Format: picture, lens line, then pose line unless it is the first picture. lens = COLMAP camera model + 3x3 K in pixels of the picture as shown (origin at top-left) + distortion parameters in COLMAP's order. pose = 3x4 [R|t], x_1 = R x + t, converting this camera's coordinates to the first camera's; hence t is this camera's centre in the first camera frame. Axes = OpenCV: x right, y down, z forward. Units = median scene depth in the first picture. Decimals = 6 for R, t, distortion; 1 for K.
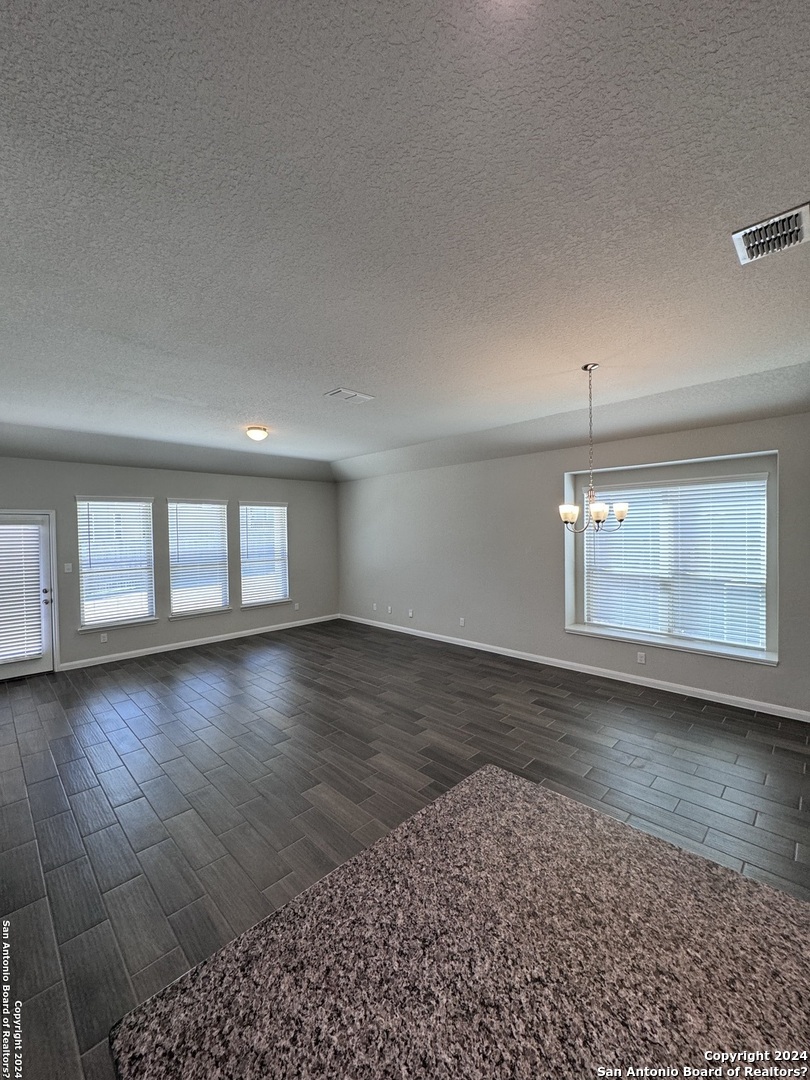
lens RADIAL K [[427.7, 0, 405.0], [0, 427.7, 538.1], [0, 0, 1]] dist [-0.012876, 0.004128]
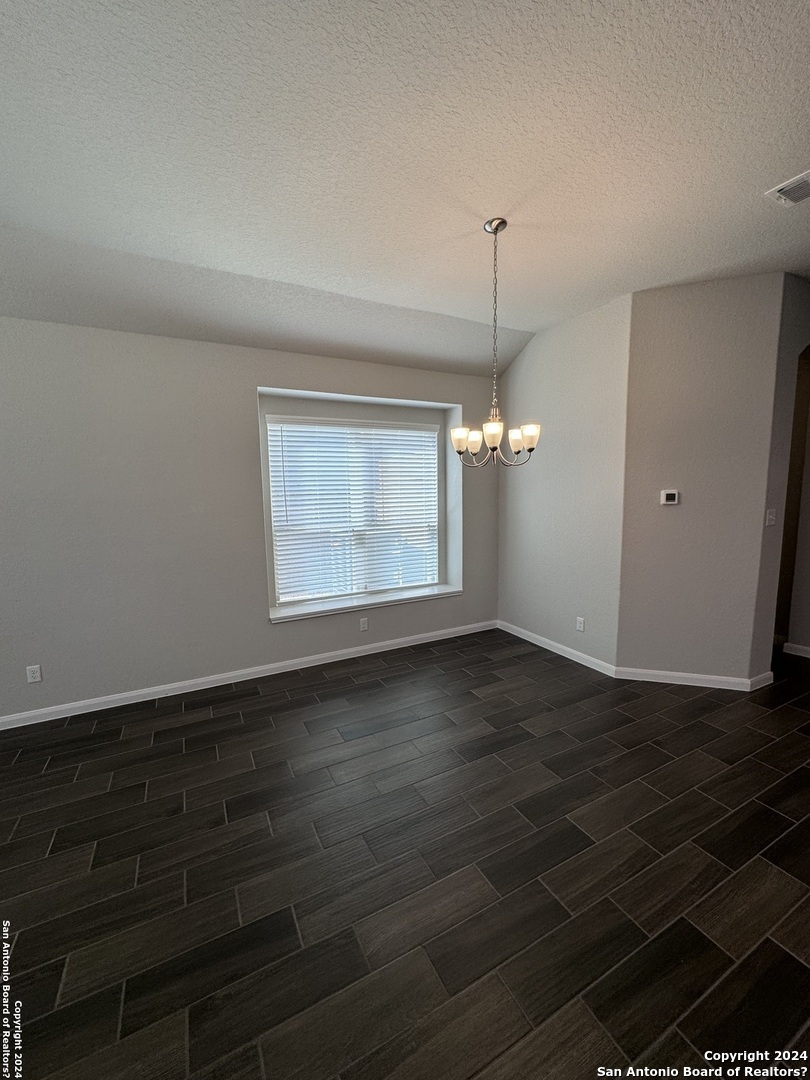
lens RADIAL K [[427.7, 0, 405.5], [0, 427.7, 539.3], [0, 0, 1]] dist [-0.012876, 0.004128]
pose [[0.302917, -0.102187, 0.947523, -0.227225], [0.032524, 0.994764, 0.096884, 0.027365], [-0.952462, 0.001469, 0.304654, 0.658067]]
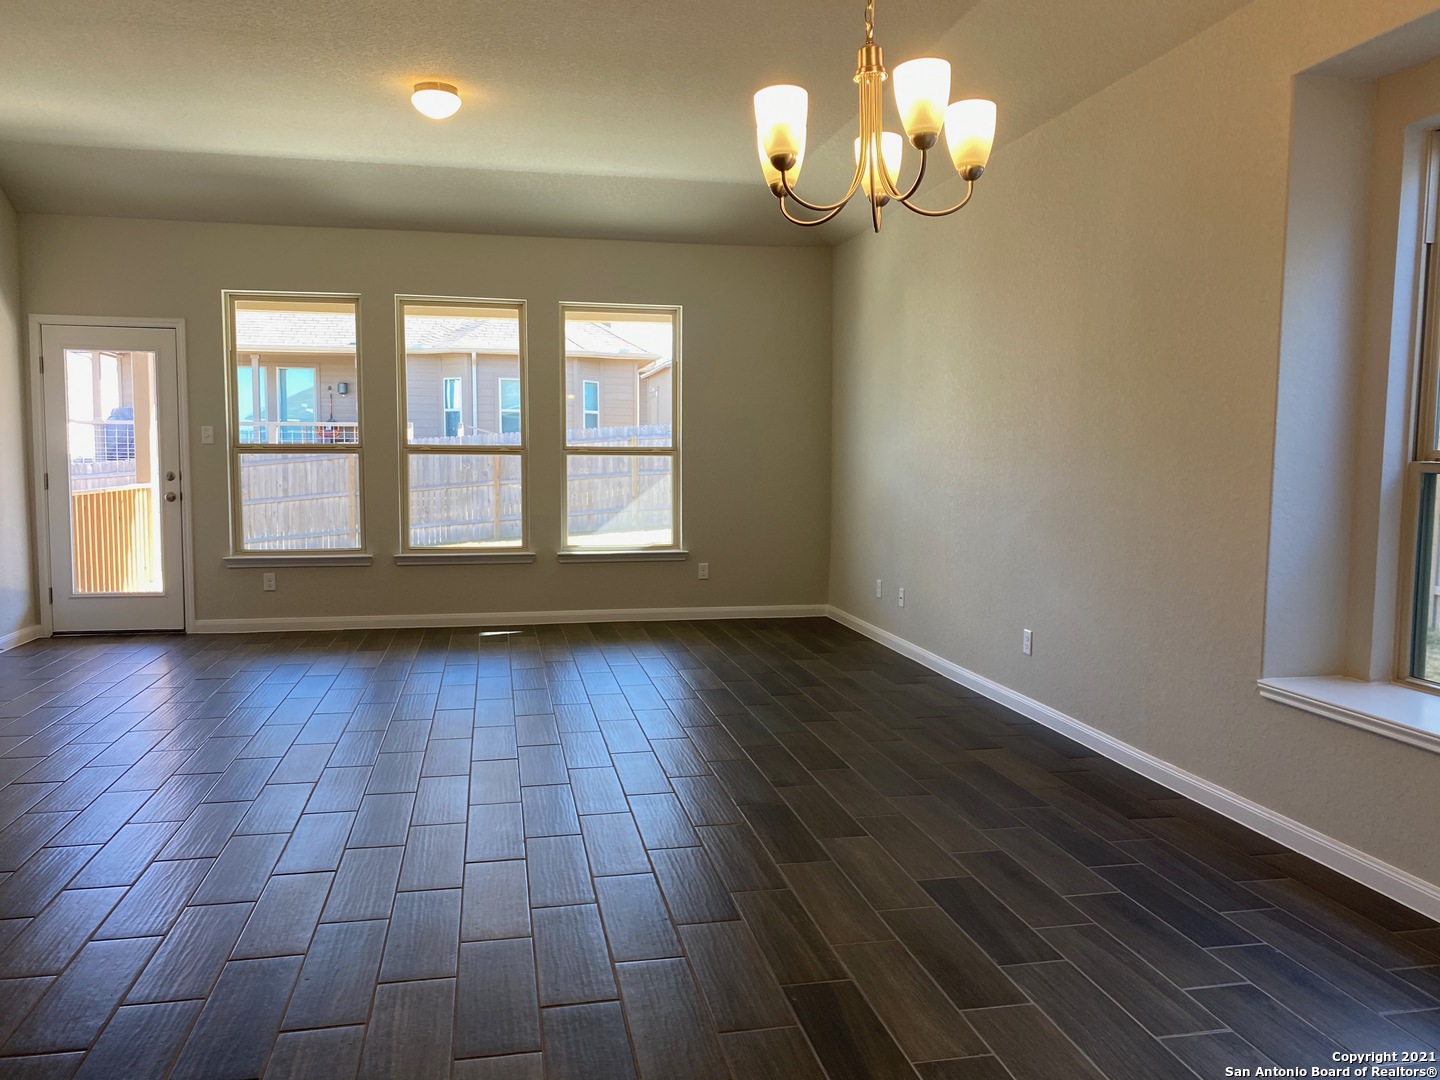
lens RADIAL K [[1077.6, 0, 721.0], [0, 1077.6, 538.0], [0, 0, 1]] dist [0.028470, -0.025459]
pose [[0.839533, 0.066236, -0.539255, 0.509937], [-0.029976, 0.996676, 0.075752, 0.091929], [0.542480, -0.047432, 0.838728, 0.289849]]
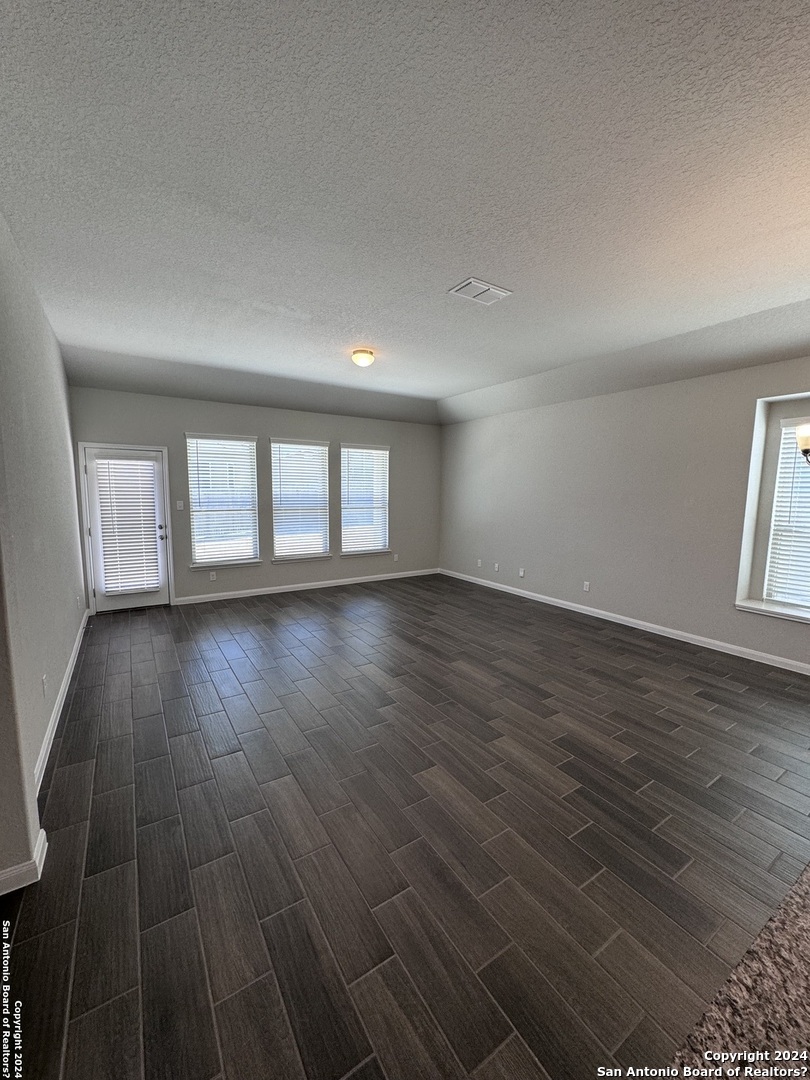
lens RADIAL K [[427.7, 0, 404.5], [0, 427.7, 539.4], [0, 0, 1]] dist [-0.012876, 0.004128]
pose [[0.976833, 0.050955, -0.207848, -0.068083], [-0.029961, 0.994237, 0.102936, 0.035955], [0.211895, -0.094324, 0.972730, 0.142591]]
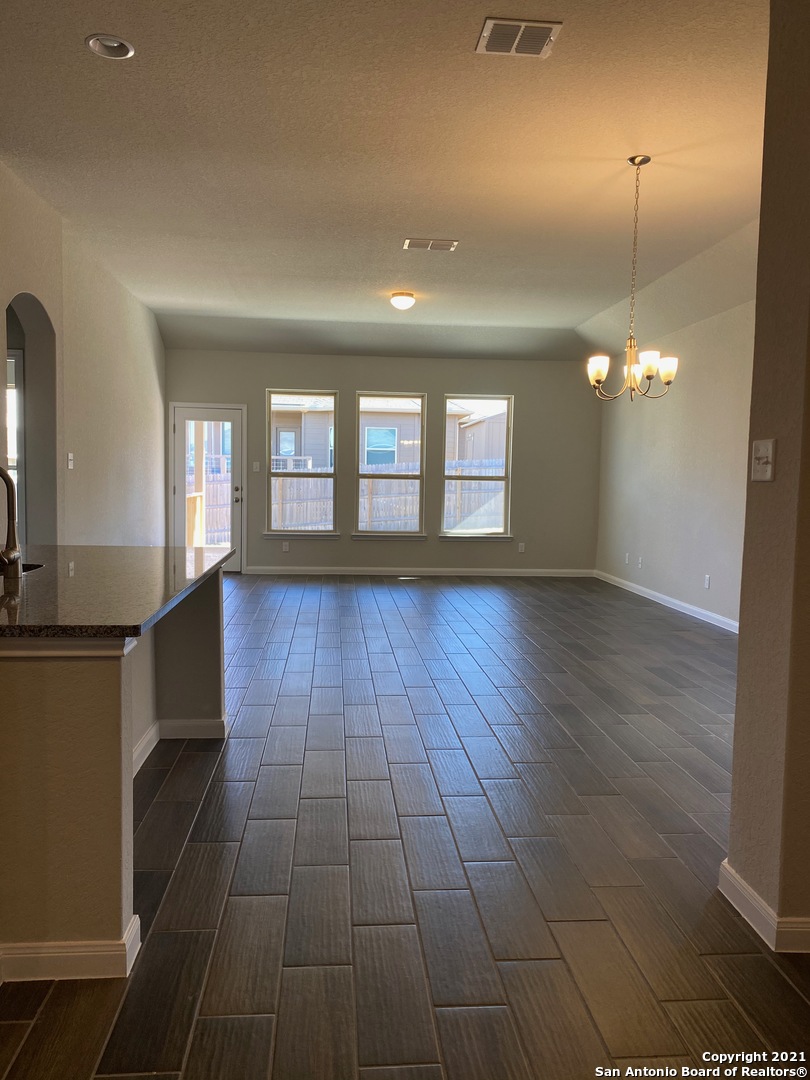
lens RADIAL K [[808.2, 0, 397.0], [0, 808.2, 534.5], [0, 0, 1]] dist [0.028470, -0.025459]
pose [[0.762097, 0.078761, -0.642655, 0.727815], [-0.042408, 0.996514, 0.071838, 0.093358], [0.646073, -0.027494, 0.762780, -0.203735]]
